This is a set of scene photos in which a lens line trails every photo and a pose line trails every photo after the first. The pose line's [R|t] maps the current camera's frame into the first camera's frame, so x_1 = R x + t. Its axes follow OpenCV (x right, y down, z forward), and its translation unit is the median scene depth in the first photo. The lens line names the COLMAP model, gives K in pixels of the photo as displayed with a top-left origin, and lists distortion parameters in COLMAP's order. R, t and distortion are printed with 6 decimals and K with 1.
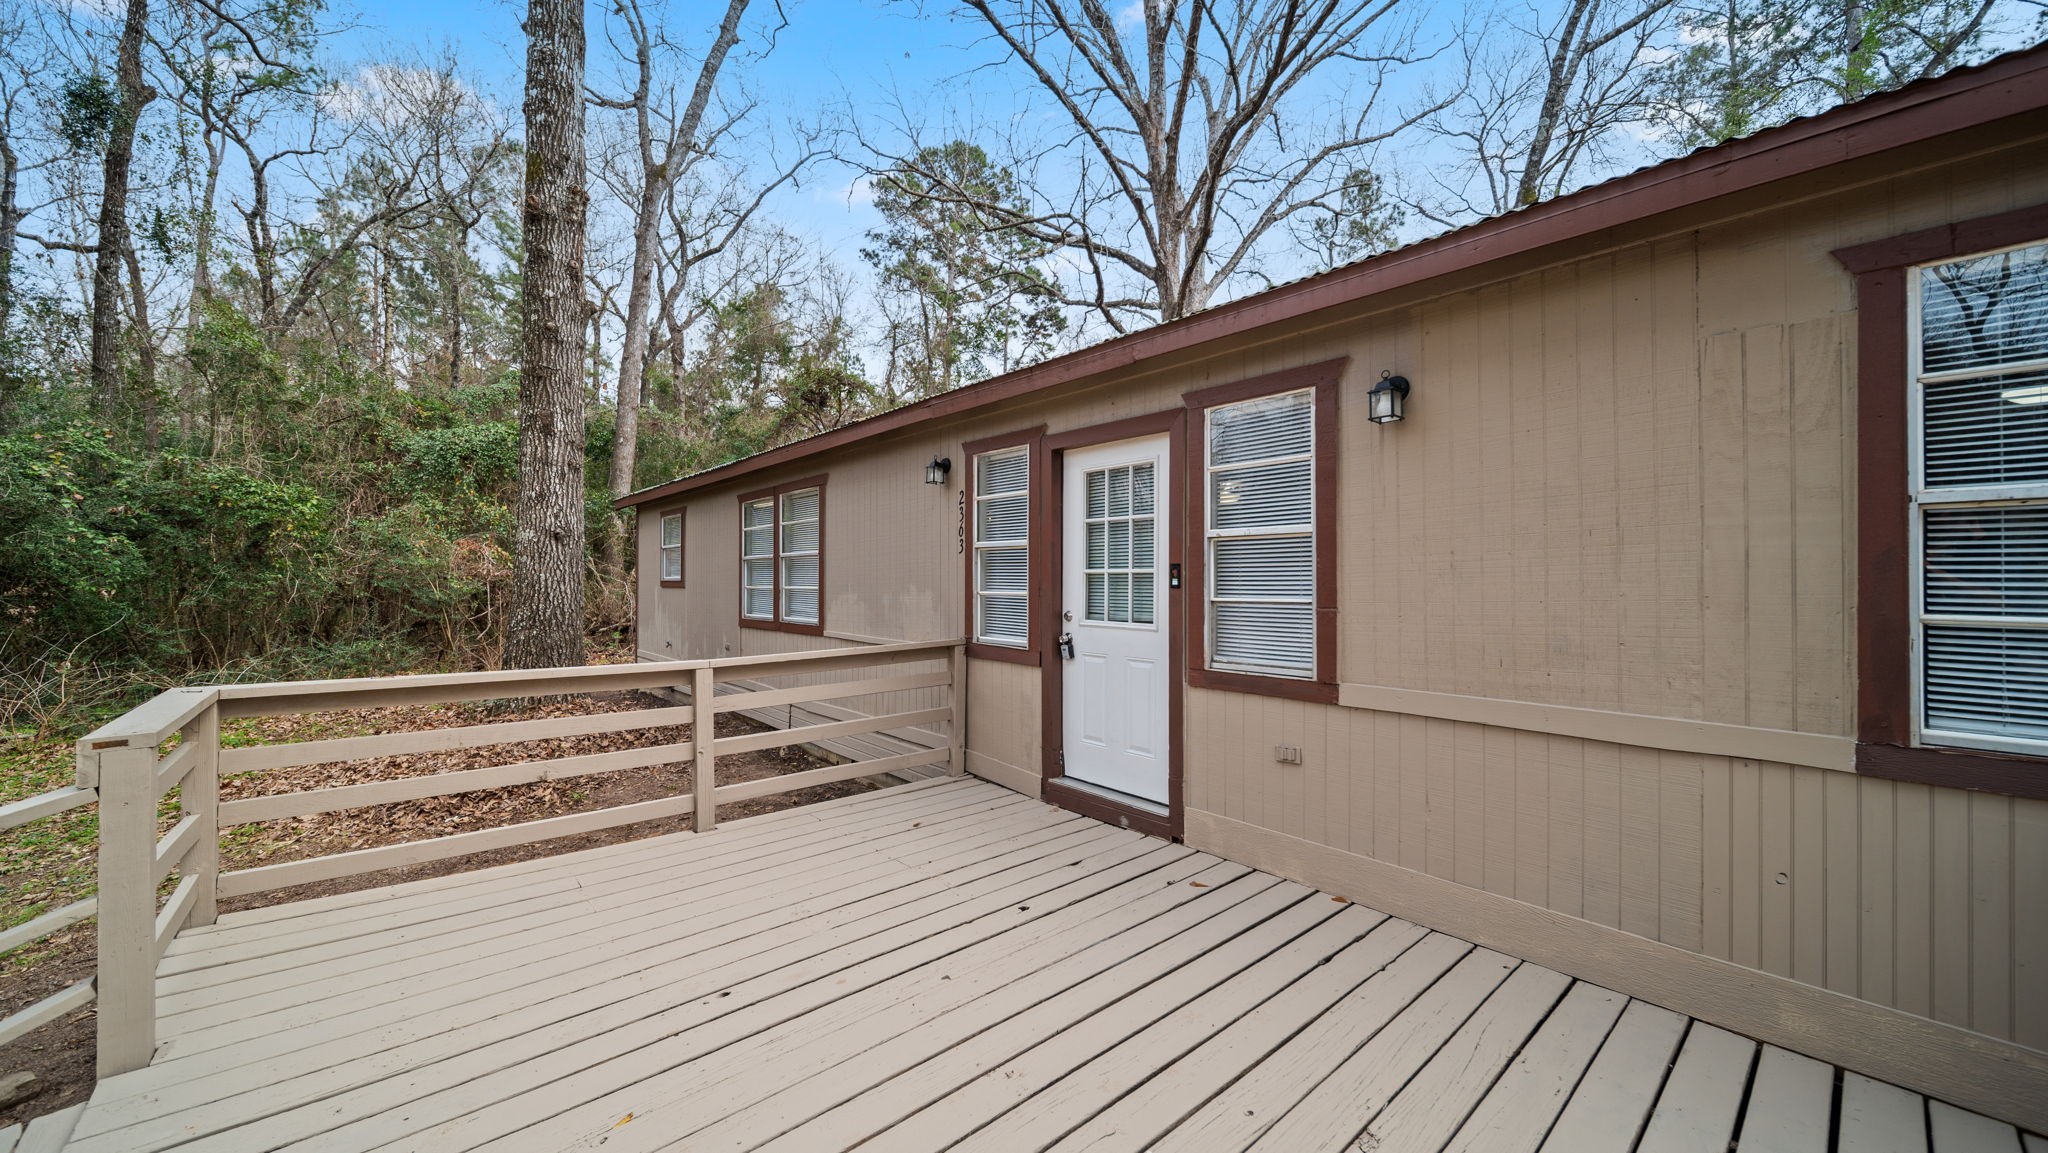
lens RADIAL K [[721.8, 0, 1023.3], [0, 721.8, 569.8], [0, 0, 1]] dist [-0.000817, -0.000021]
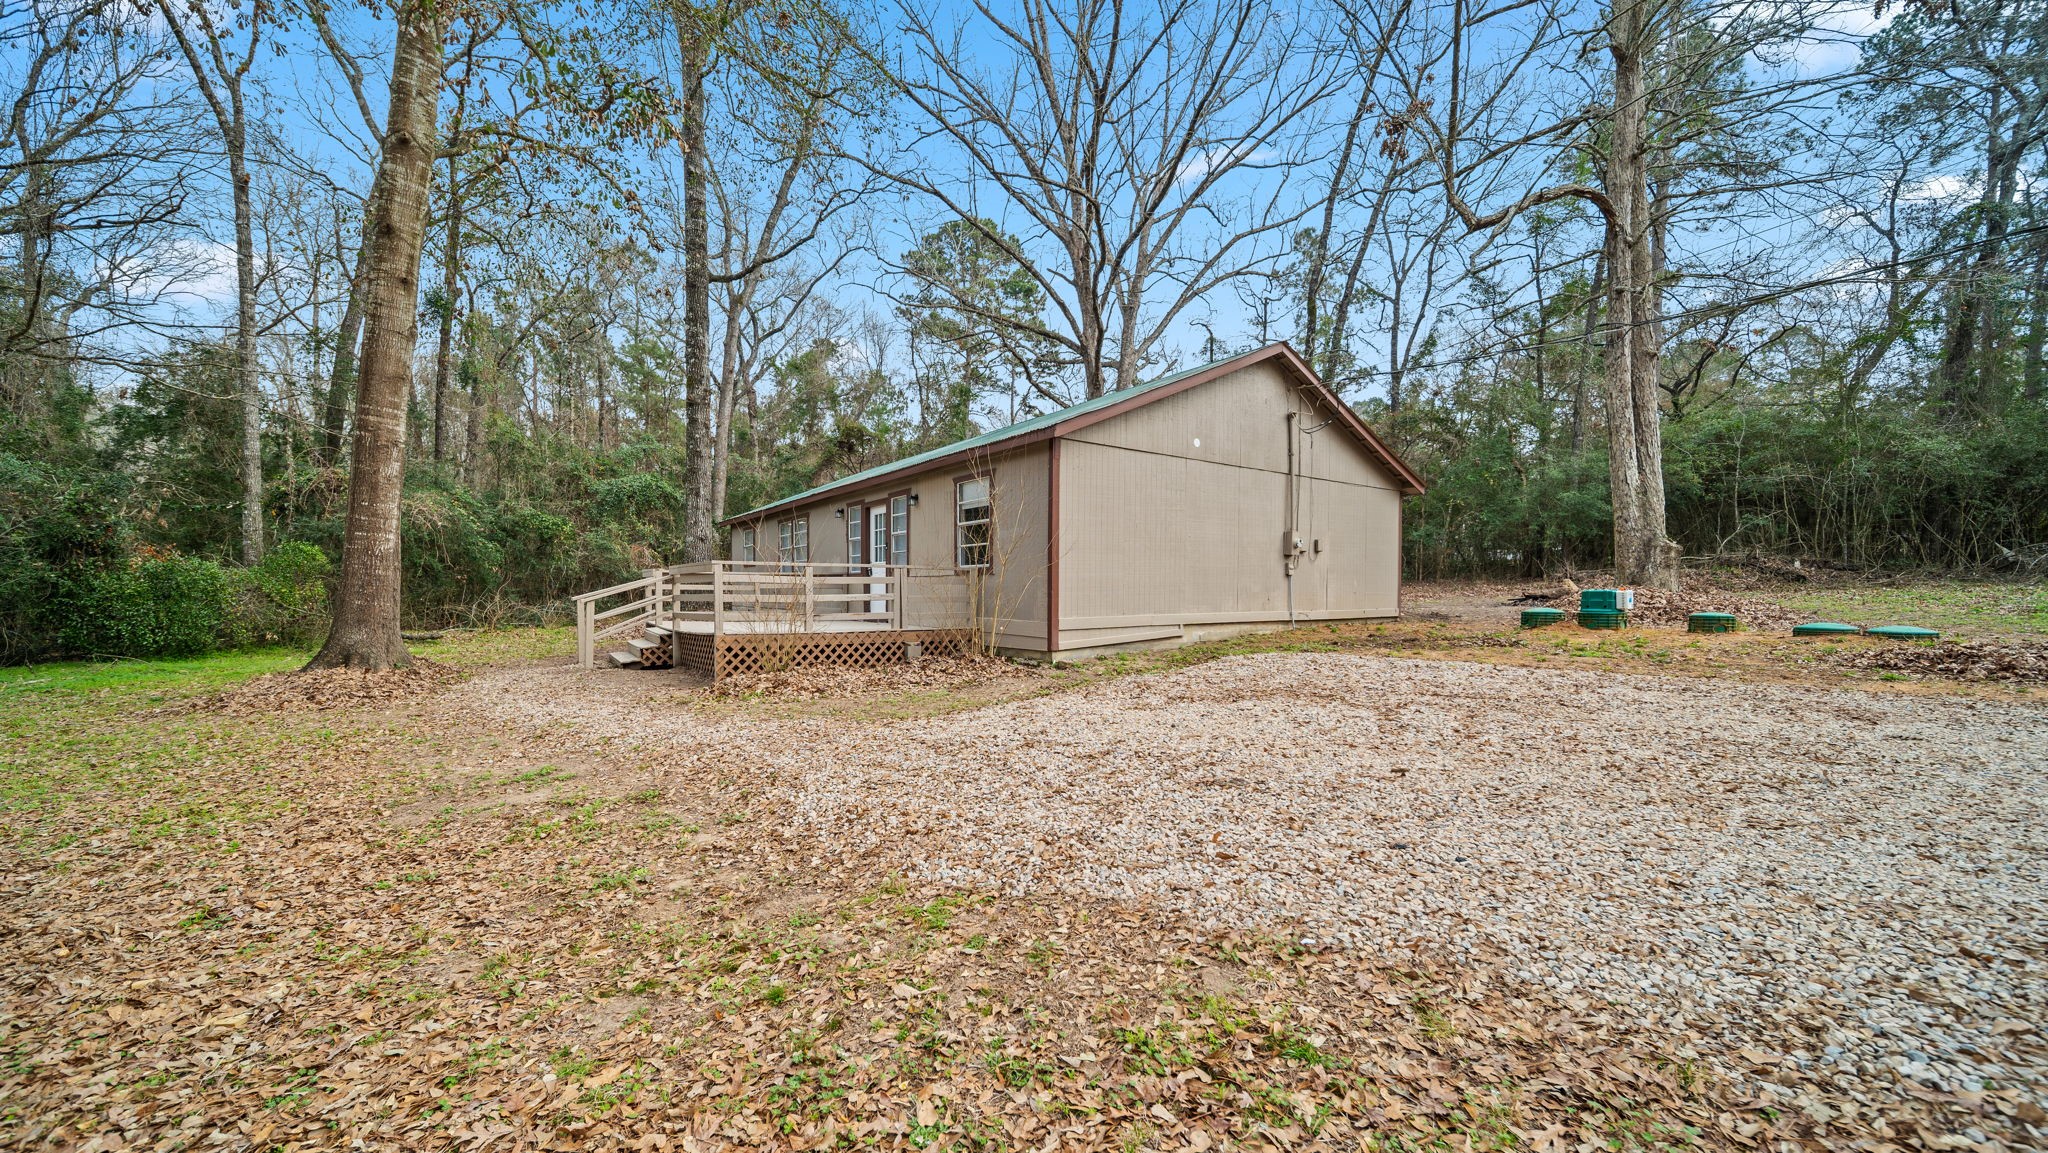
lens RADIAL K [[721.8, 0, 1024.6], [0, 721.8, 588.3], [0, 0, 1]] dist [-0.000817, -0.000021]
pose [[0.995815, -0.005332, -0.091237, 0.154747], [0.006543, 0.999894, 0.012979, 0.022381], [0.091158, -0.013521, 0.995745, -0.313303]]
